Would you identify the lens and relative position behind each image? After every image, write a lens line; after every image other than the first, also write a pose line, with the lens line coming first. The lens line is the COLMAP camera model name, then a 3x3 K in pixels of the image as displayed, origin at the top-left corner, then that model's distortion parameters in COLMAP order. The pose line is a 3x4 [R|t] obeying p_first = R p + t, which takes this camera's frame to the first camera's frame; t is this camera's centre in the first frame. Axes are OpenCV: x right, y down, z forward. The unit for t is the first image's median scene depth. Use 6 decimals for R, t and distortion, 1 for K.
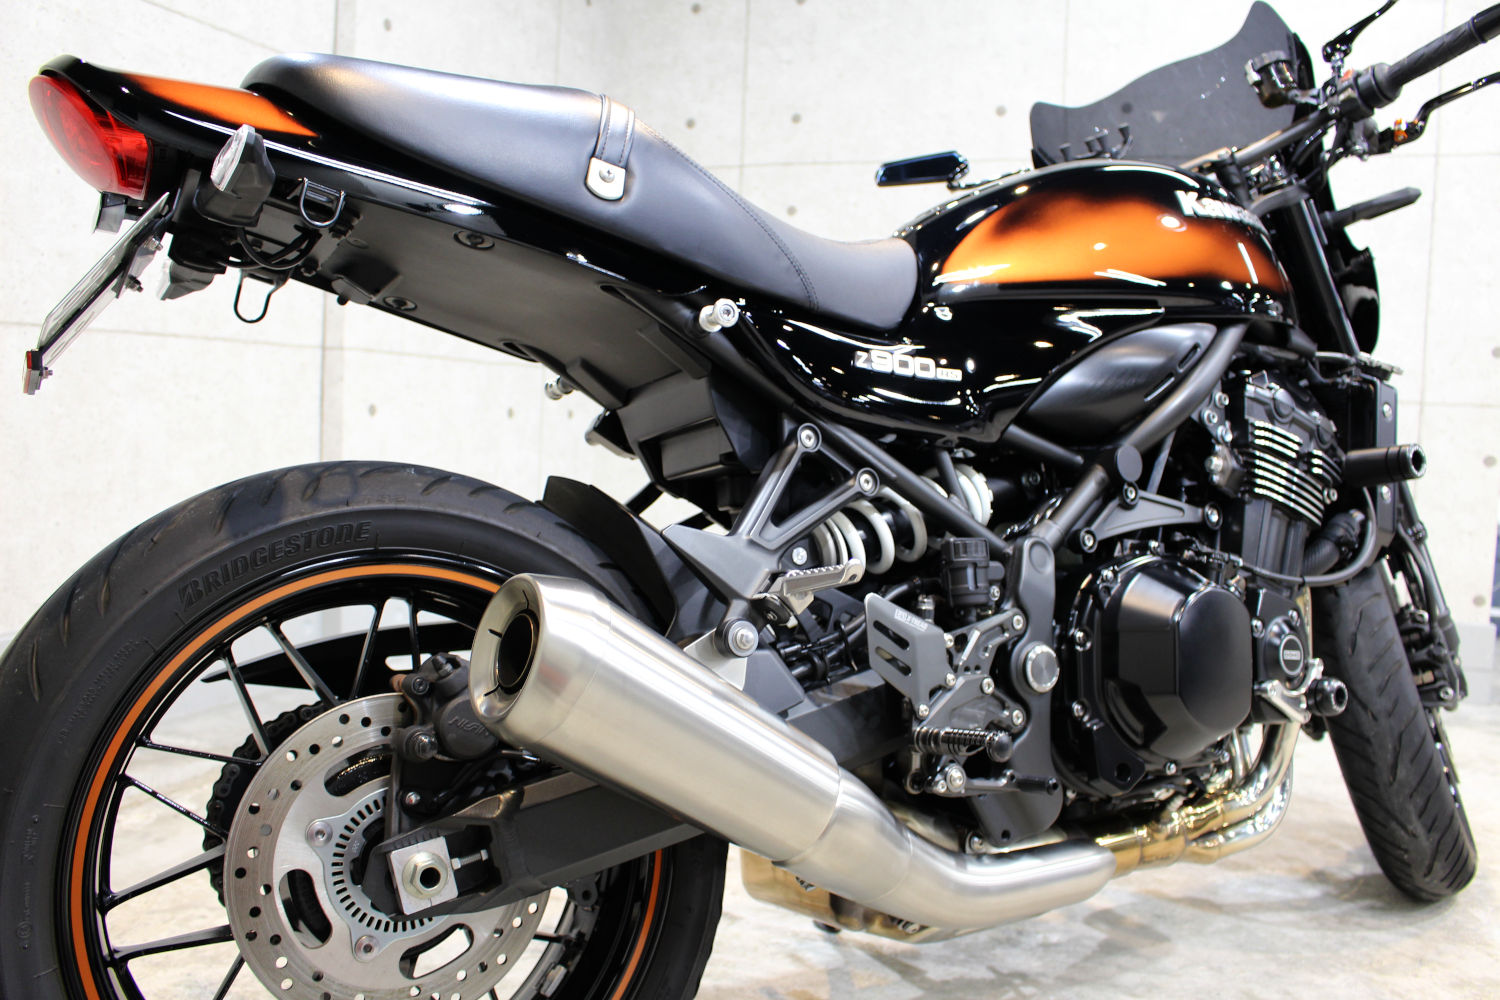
lens RADIAL K [[1263.3, 0, 750.0], [0, 1263.3, 500.0], [0, 0, 1]] dist [-0.168684, 0.149936]
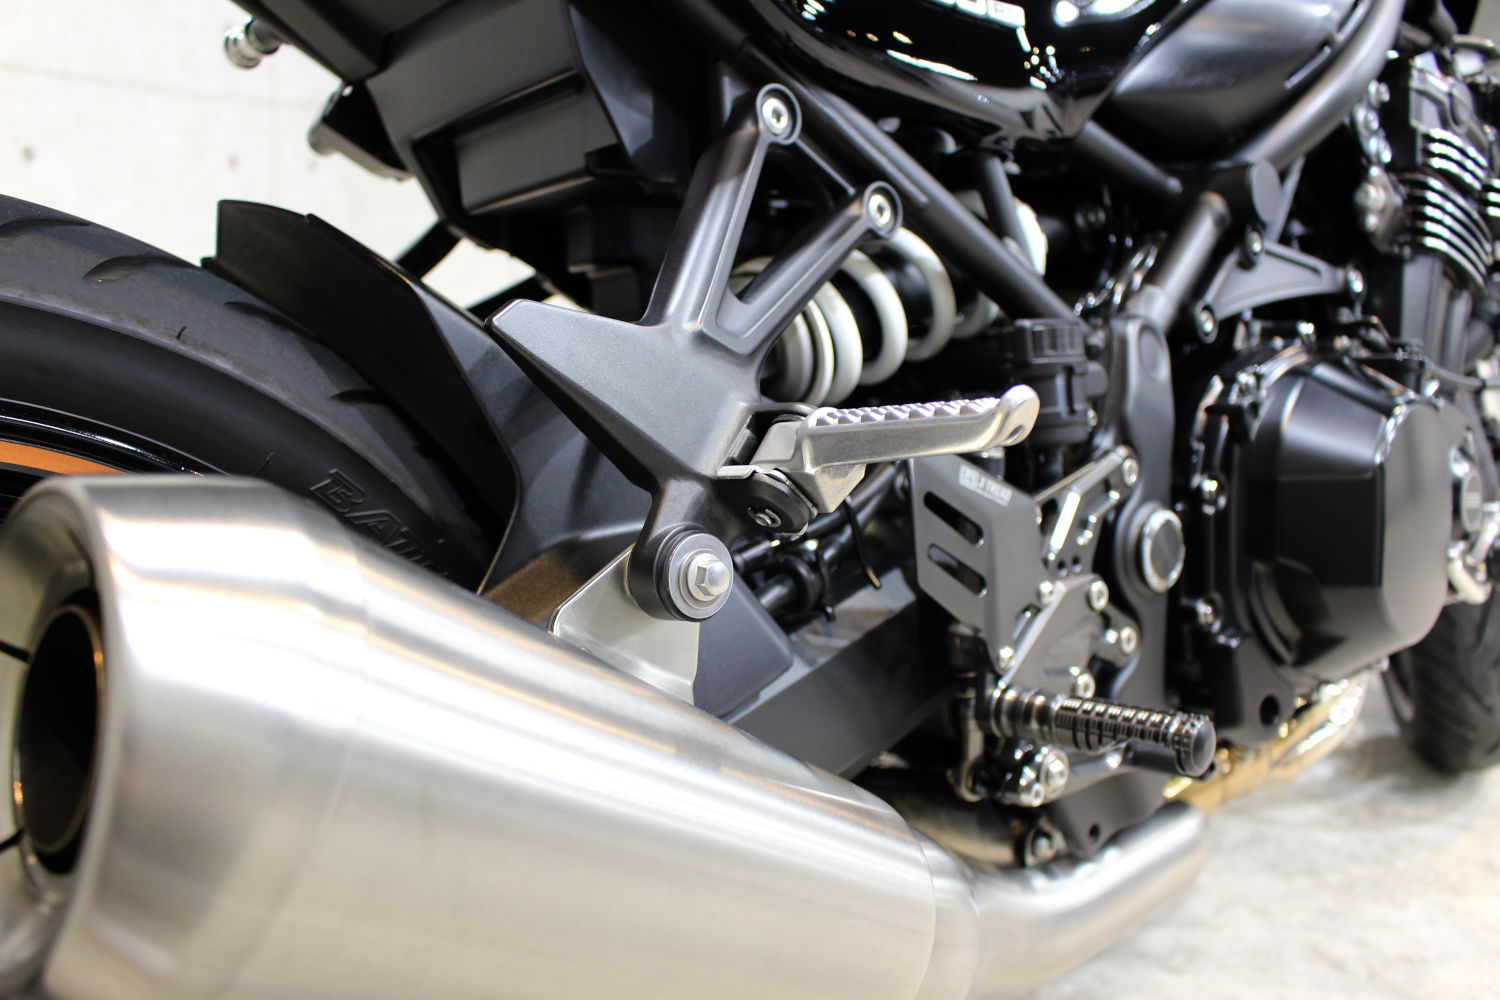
lens RADIAL K [[1263.3, 0, 750.0], [0, 1263.3, 500.0], [0, 0, 1]] dist [-0.168684, 0.149936]
pose [[0.983378, -0.039803, 0.177153, -0.050492], [0.007324, 0.983578, 0.180332, 0.008985], [-0.181422, -0.176038, 0.967521, 0.489987]]
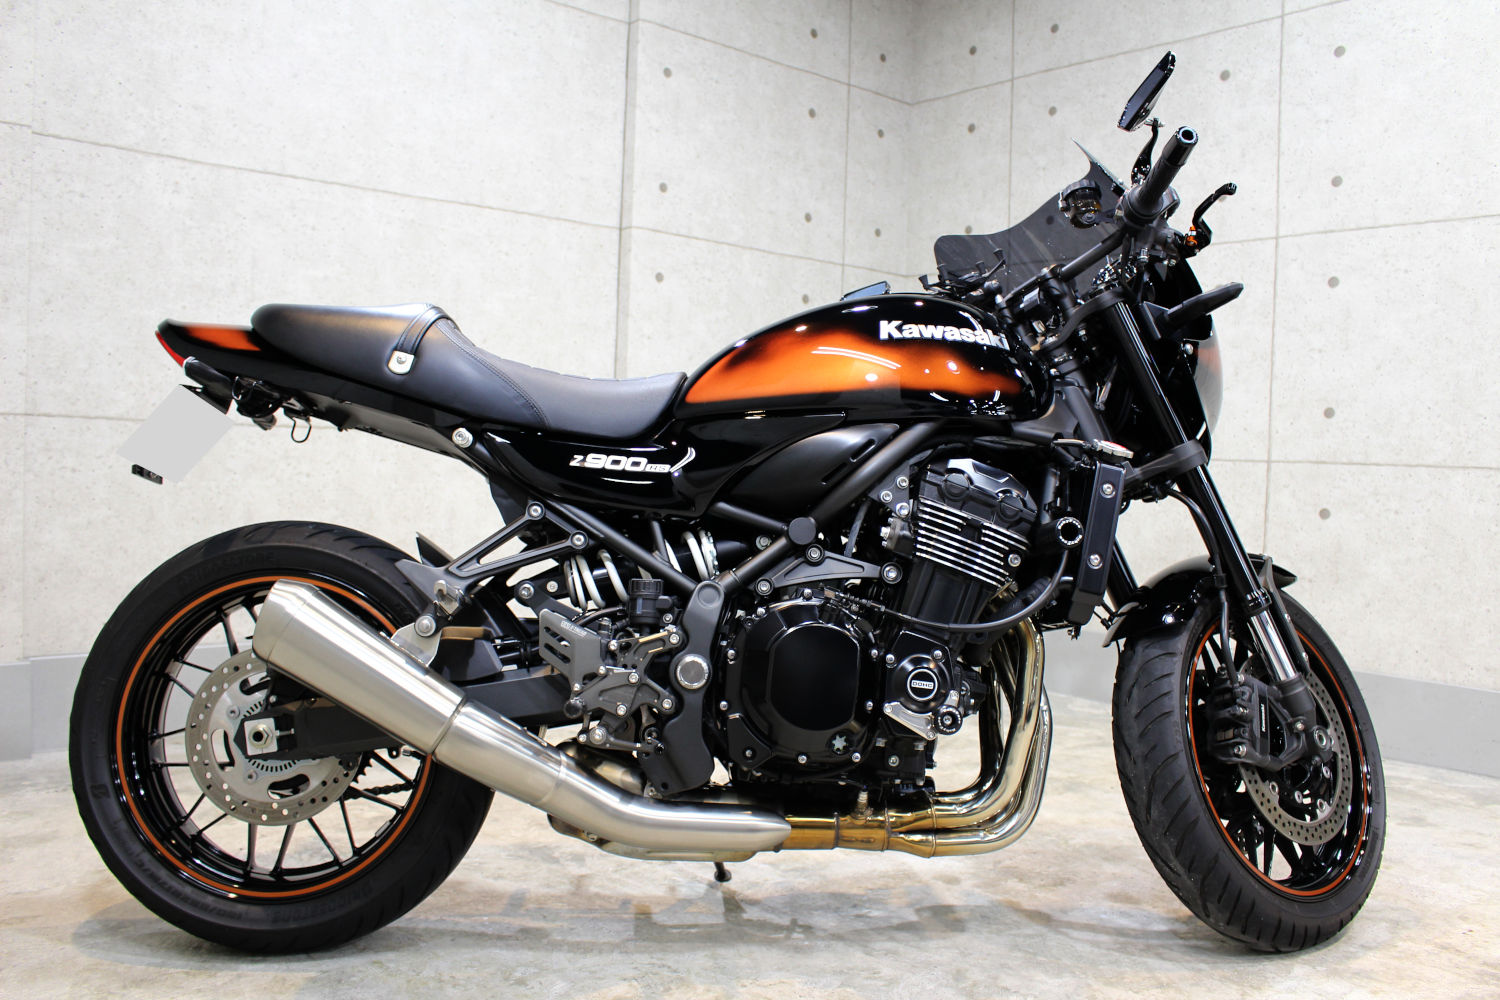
lens RADIAL K [[1263.3, 0, 750.0], [0, 1263.3, 500.0], [0, 0, 1]] dist [-0.168684, 0.149936]
pose [[0.876635, 0.005236, -0.481128, 0.984589], [-0.029804, 0.998612, -0.043436, -0.001899], [0.480233, 0.052417, 0.875574, -0.241548]]
